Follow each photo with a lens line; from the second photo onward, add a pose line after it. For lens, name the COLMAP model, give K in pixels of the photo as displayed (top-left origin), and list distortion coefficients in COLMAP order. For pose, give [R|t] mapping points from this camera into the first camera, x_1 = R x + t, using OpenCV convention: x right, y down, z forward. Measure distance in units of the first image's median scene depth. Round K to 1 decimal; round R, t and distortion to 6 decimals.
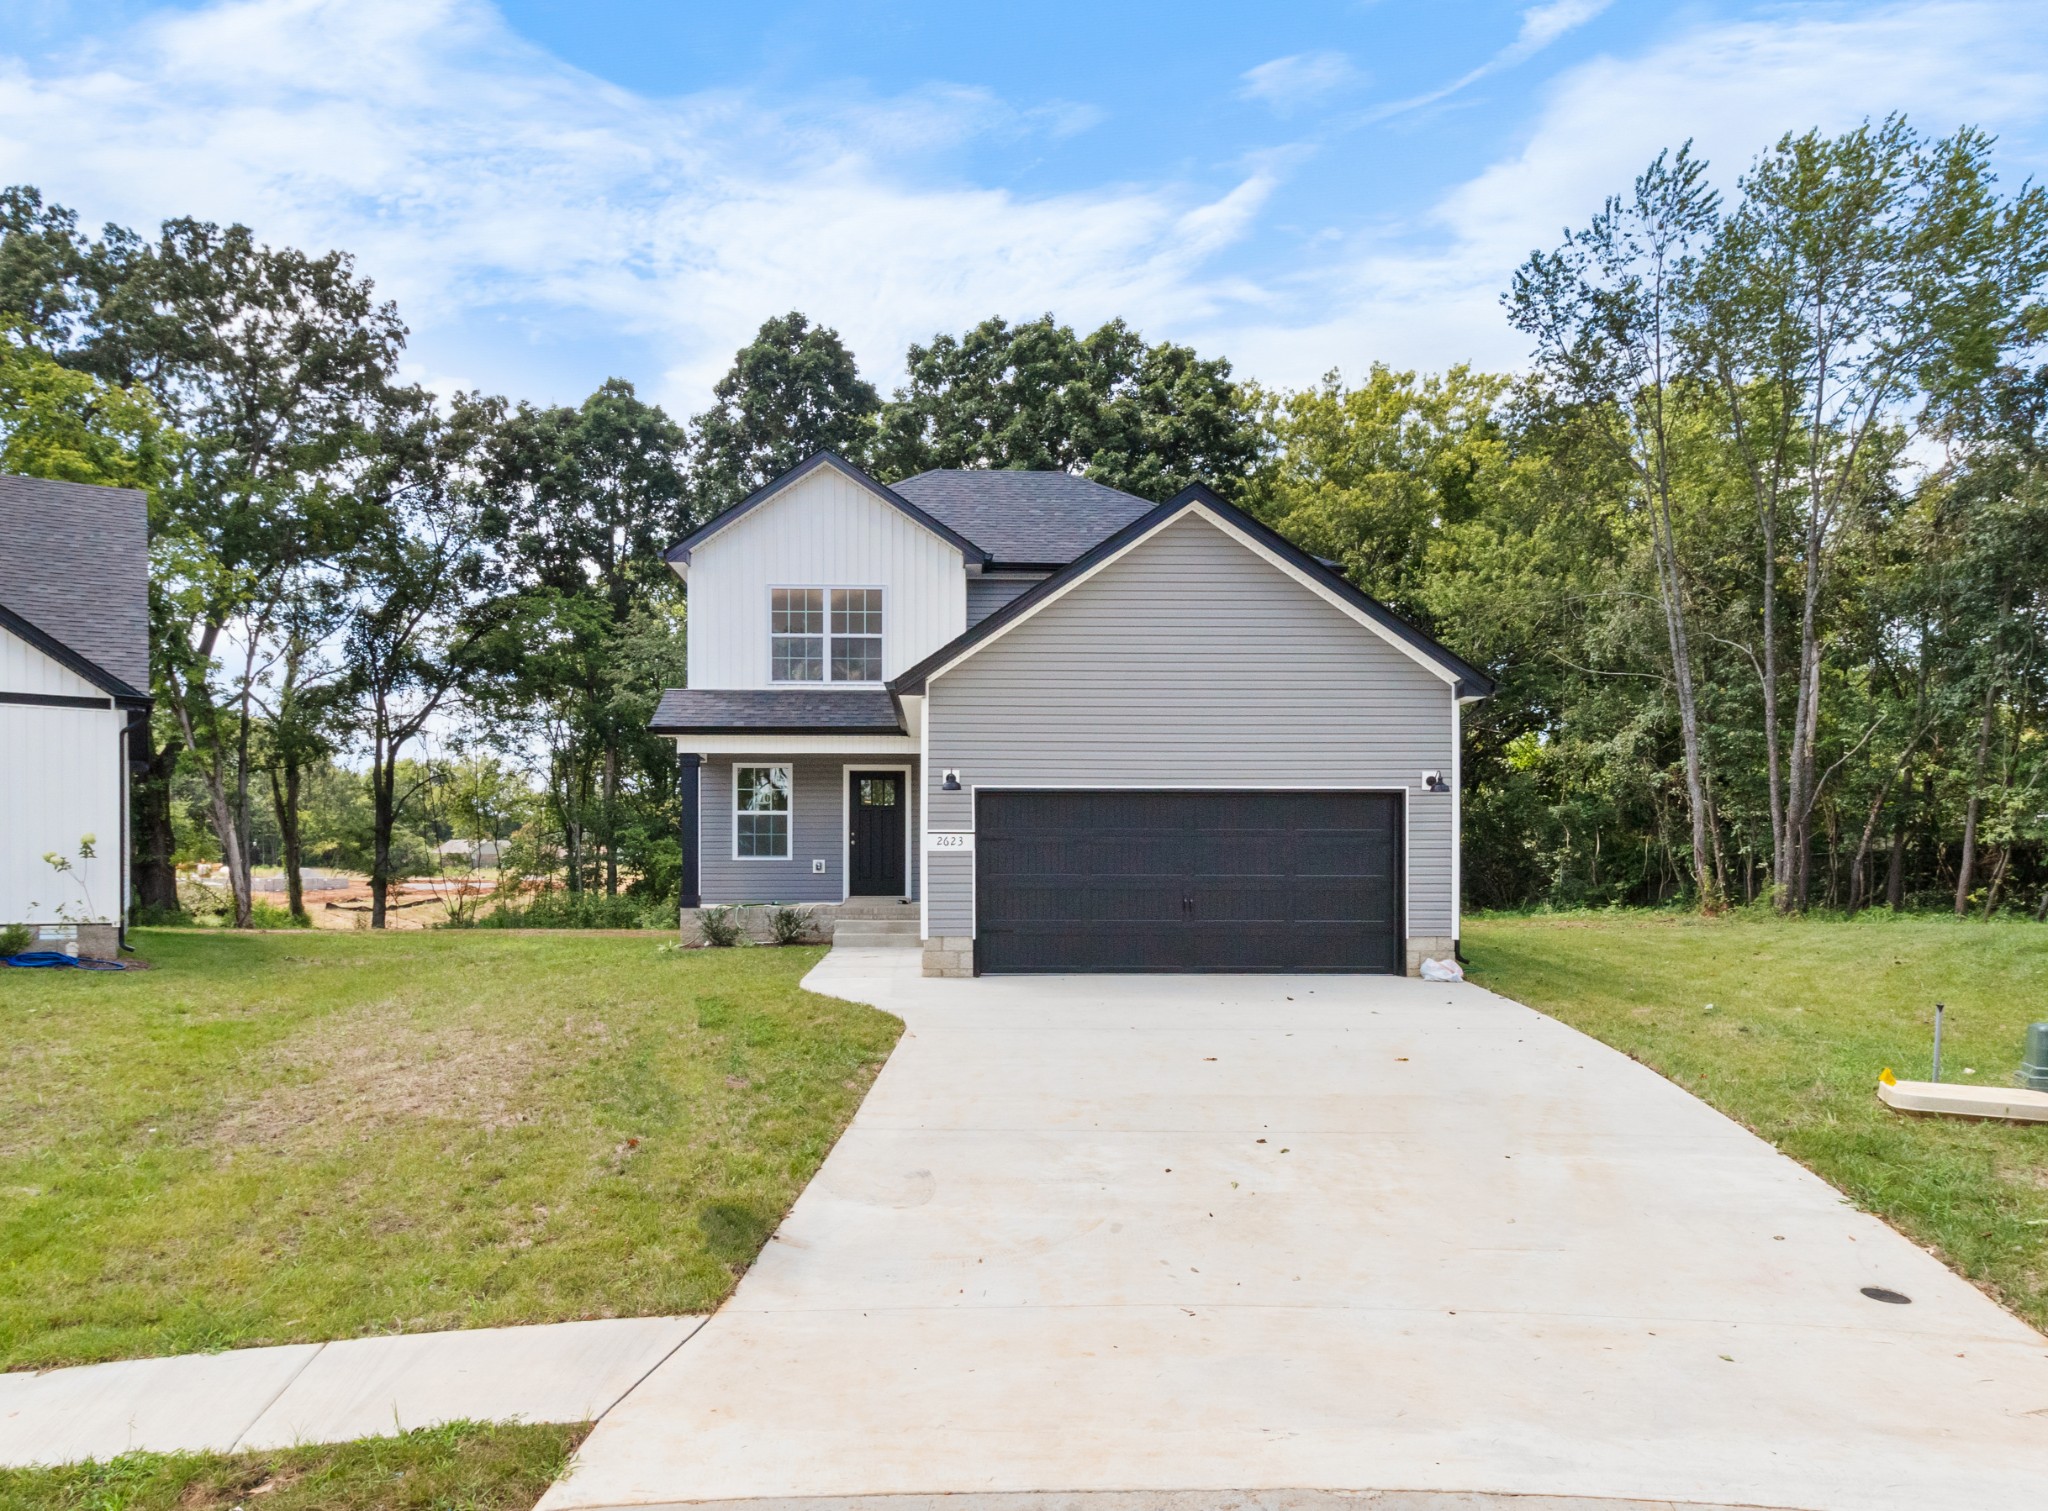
lens RADIAL K [[1717.4, 0, 918.3], [0, 1717.4, 1041.5], [0, 0, 1]] dist [-0.000069, -0.001183]
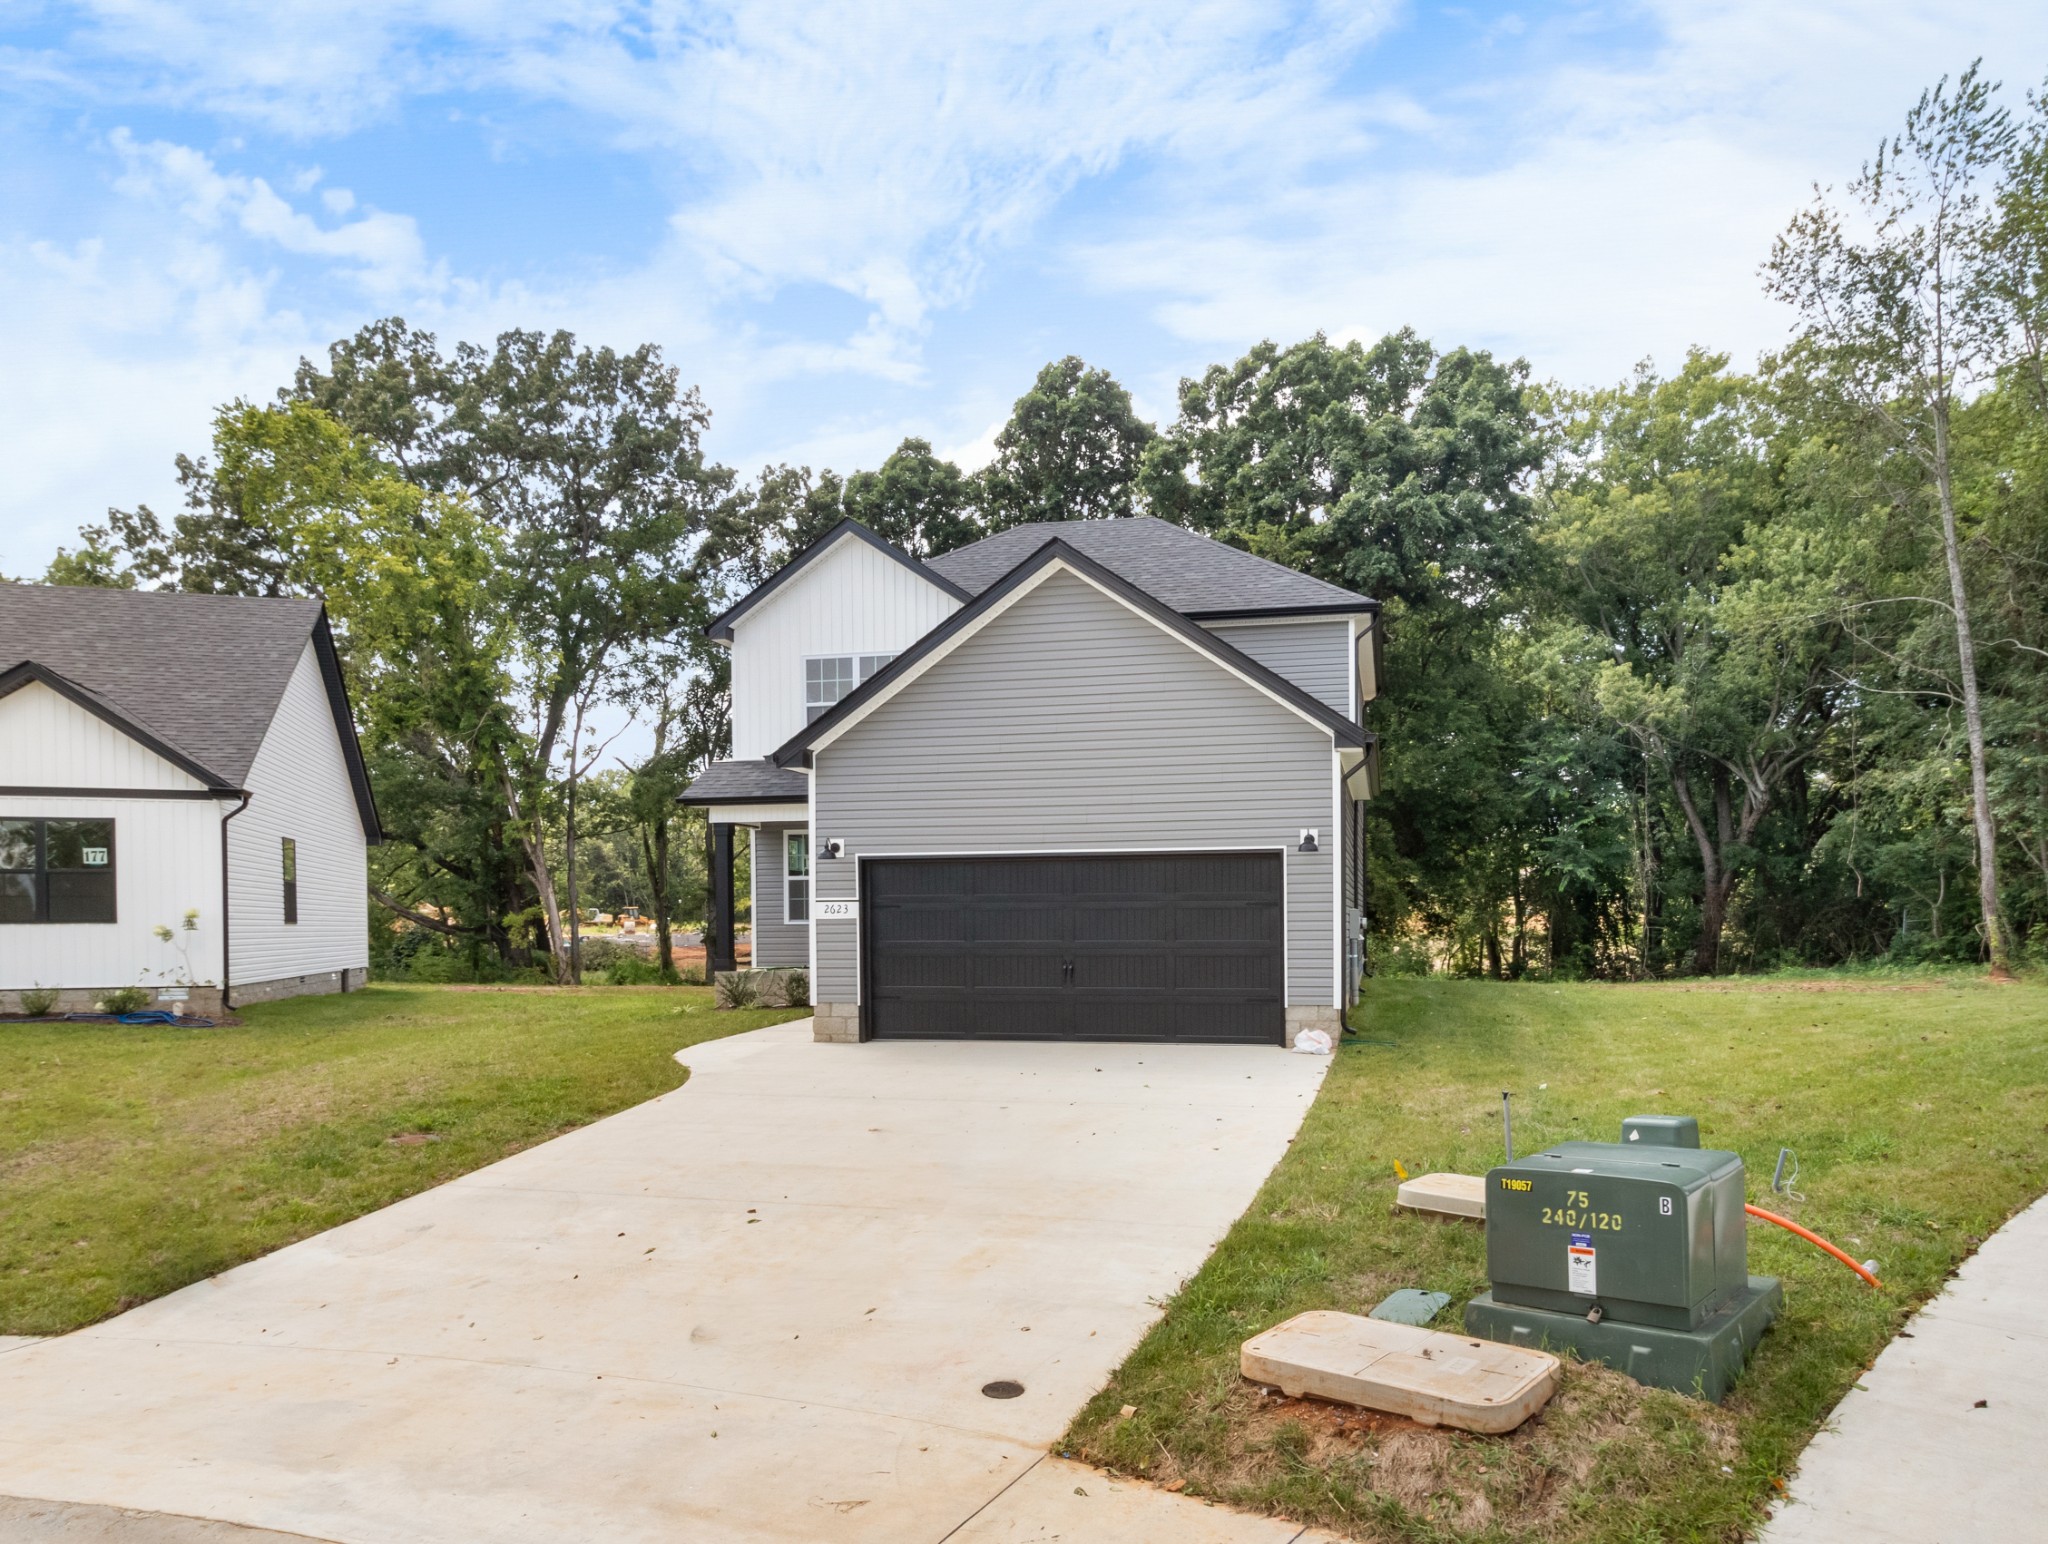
lens RADIAL K [[1799.7, 0, 912.3], [0, 1799.7, 1095.0], [0, 0, 1]] dist [-0.002760, -0.002663]
pose [[0.950532, 0.020865, -0.309926, 0.177322], [-0.021340, 0.999771, 0.001858, -0.004184], [0.309894, 0.004848, 0.950759, -0.000101]]
